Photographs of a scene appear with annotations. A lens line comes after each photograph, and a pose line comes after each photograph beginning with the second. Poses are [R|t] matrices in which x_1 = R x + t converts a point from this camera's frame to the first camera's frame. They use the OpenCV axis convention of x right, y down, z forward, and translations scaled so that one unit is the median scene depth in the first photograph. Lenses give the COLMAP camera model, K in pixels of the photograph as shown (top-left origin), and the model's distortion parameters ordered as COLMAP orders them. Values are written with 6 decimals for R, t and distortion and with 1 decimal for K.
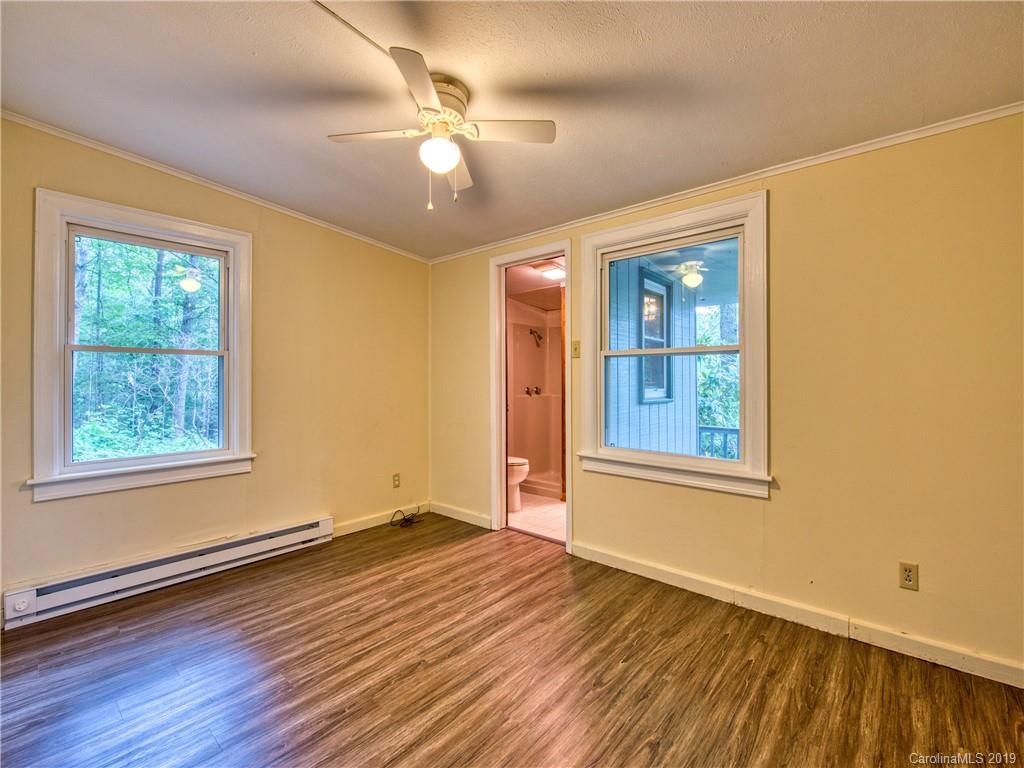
lens RADIAL K [[432.8, 0, 506.2], [0, 432.8, 378.5], [0, 0, 1]] dist [0.001866, -0.007379]
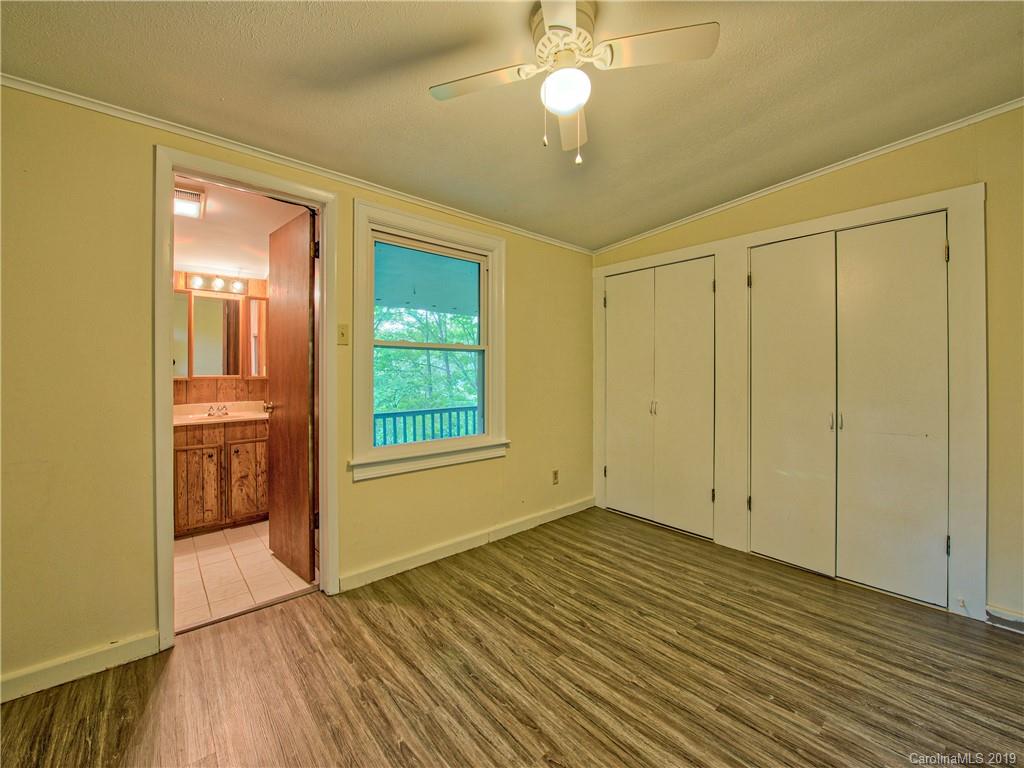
lens RADIAL K [[417.8, 0, 501.9], [0, 417.8, 374.0], [0, 0, 1]] dist [-0.015678, -0.000216]
pose [[0.147585, -0.001318, 0.989049, -0.791952], [-0.001891, 0.999997, 0.001614, 0.015346], [-0.989048, -0.002109, 0.147582, 0.877426]]
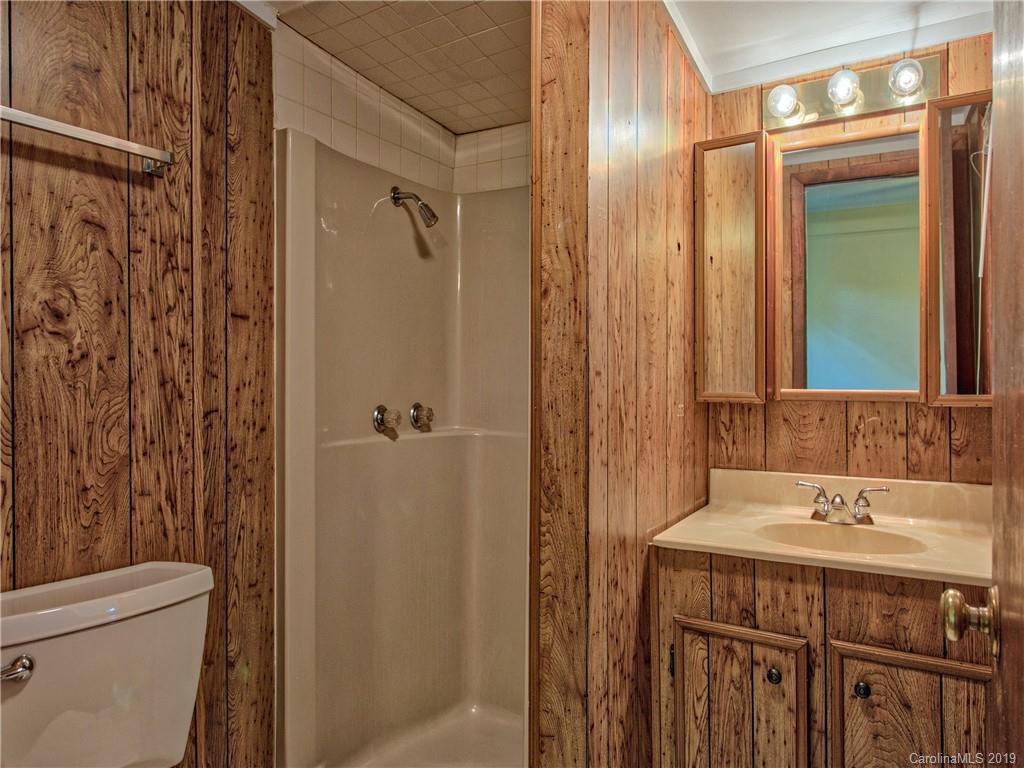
lens RADIAL K [[675.7, 0, 512.0], [0, 675.7, 384.0], [0, 0, 1]] dist [0.000846, -0.000847]
pose [[0.982611, -0.000469, 0.185677, 0.130364], [-0.001048, 0.999967, 0.008072, 0.011519], [-0.185675, -0.008126, 0.982578, 1.505521]]
